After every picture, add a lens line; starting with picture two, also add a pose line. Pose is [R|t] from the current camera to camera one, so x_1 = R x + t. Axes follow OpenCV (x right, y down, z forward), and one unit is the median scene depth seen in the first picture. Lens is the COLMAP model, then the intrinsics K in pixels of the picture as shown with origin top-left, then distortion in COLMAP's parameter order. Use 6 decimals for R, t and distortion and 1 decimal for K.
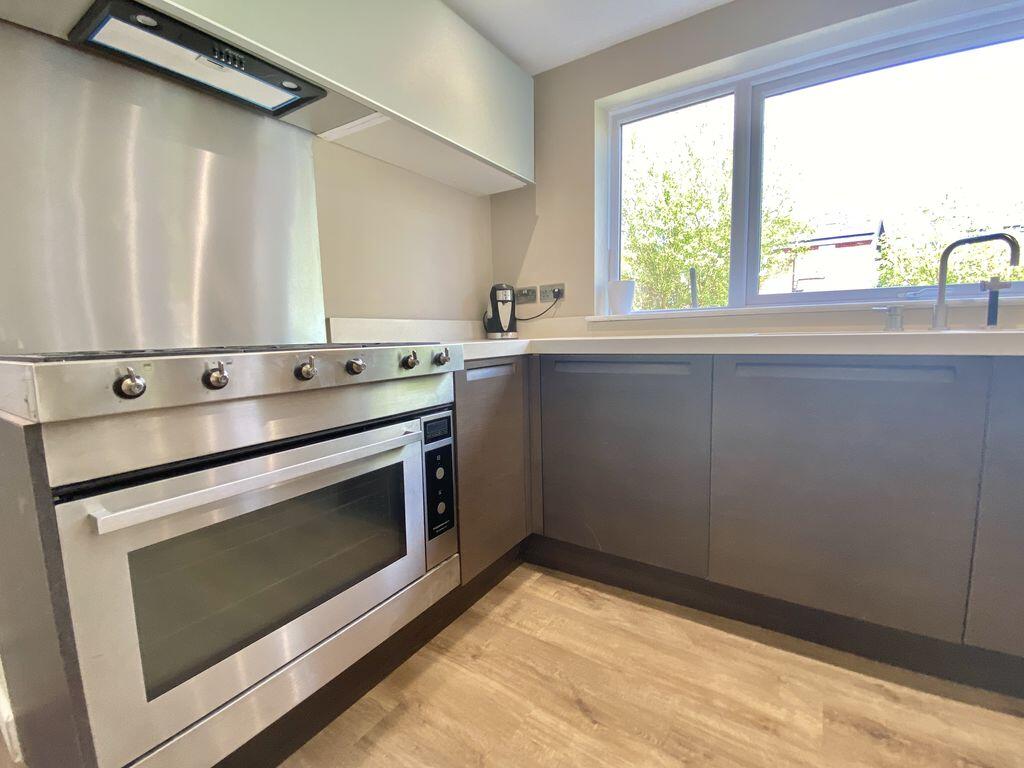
lens RADIAL K [[453.6, 0, 509.6], [0, 453.6, 383.4], [0, 0, 1]] dist [0.019373, -0.021078]
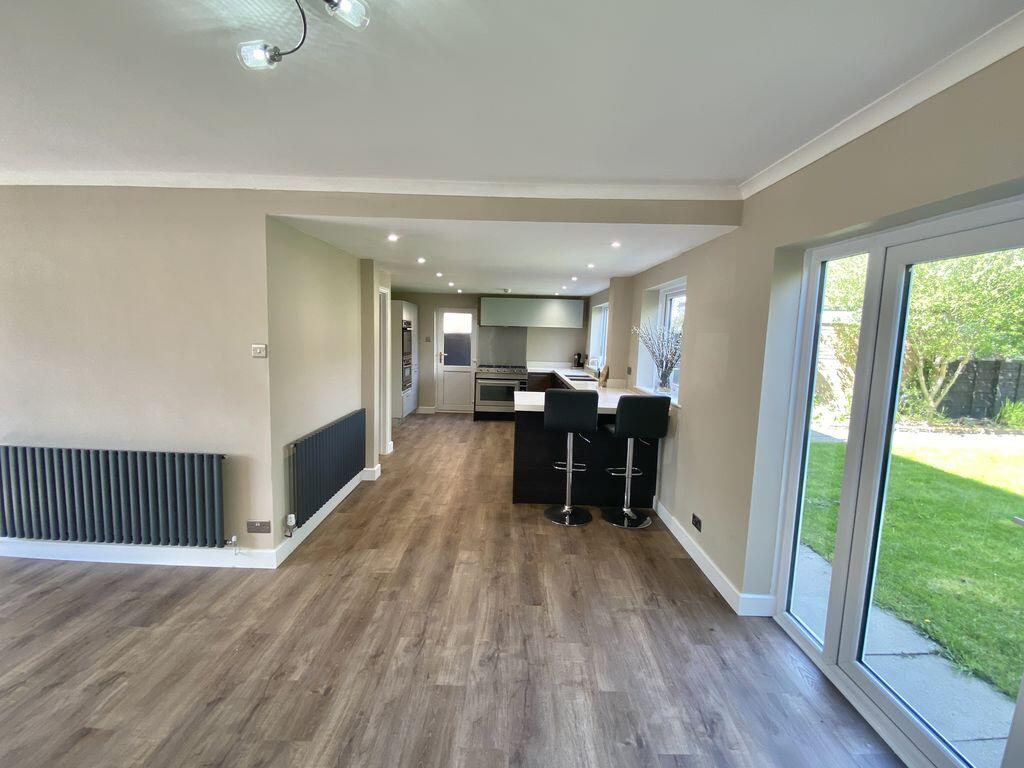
lens RADIAL K [[453.6, 0, 509.6], [0, 453.6, 383.4], [0, 0, 1]] dist [0.019373, -0.021078]
pose [[0.553137, 0.132077, -0.822554, 4.556302], [-0.134858, 0.988526, 0.068040, -0.271020], [0.822103, 0.073292, 0.564602, -2.452499]]
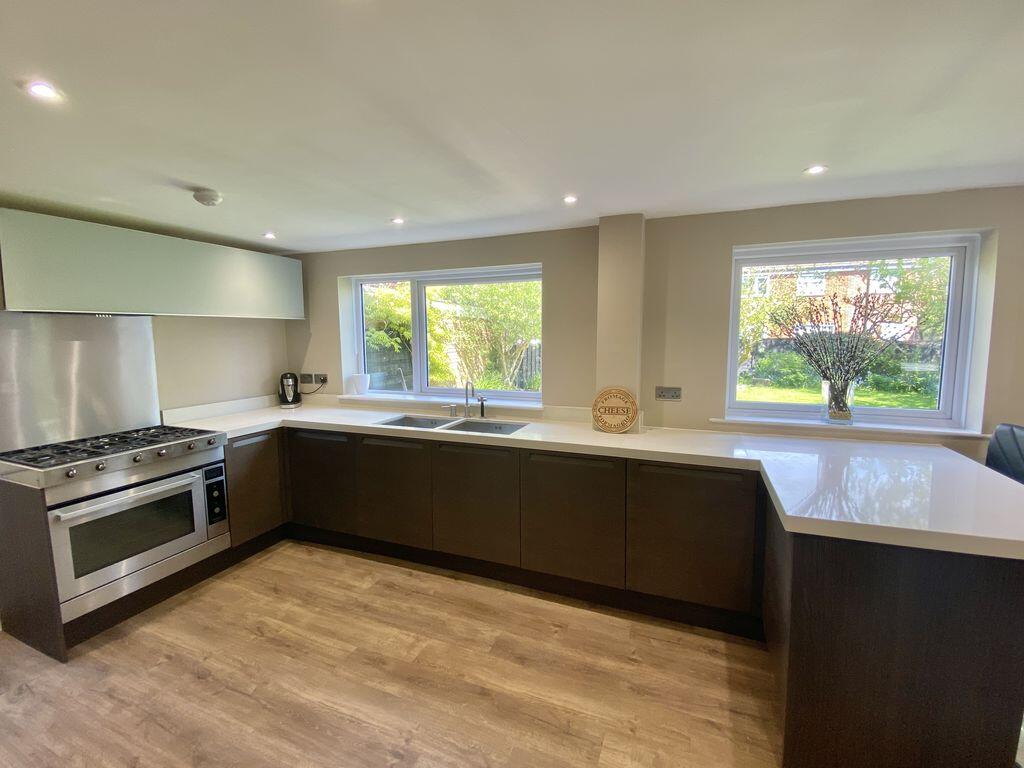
lens RADIAL K [[453.6, 0, 509.6], [0, 453.6, 383.4], [0, 0, 1]] dist [0.019373, -0.021078]
pose [[0.979961, -0.005337, 0.199119, 0.770703], [0.007015, 0.999946, -0.007724, -0.290385], [-0.199067, 0.008966, 0.979945, -1.362729]]
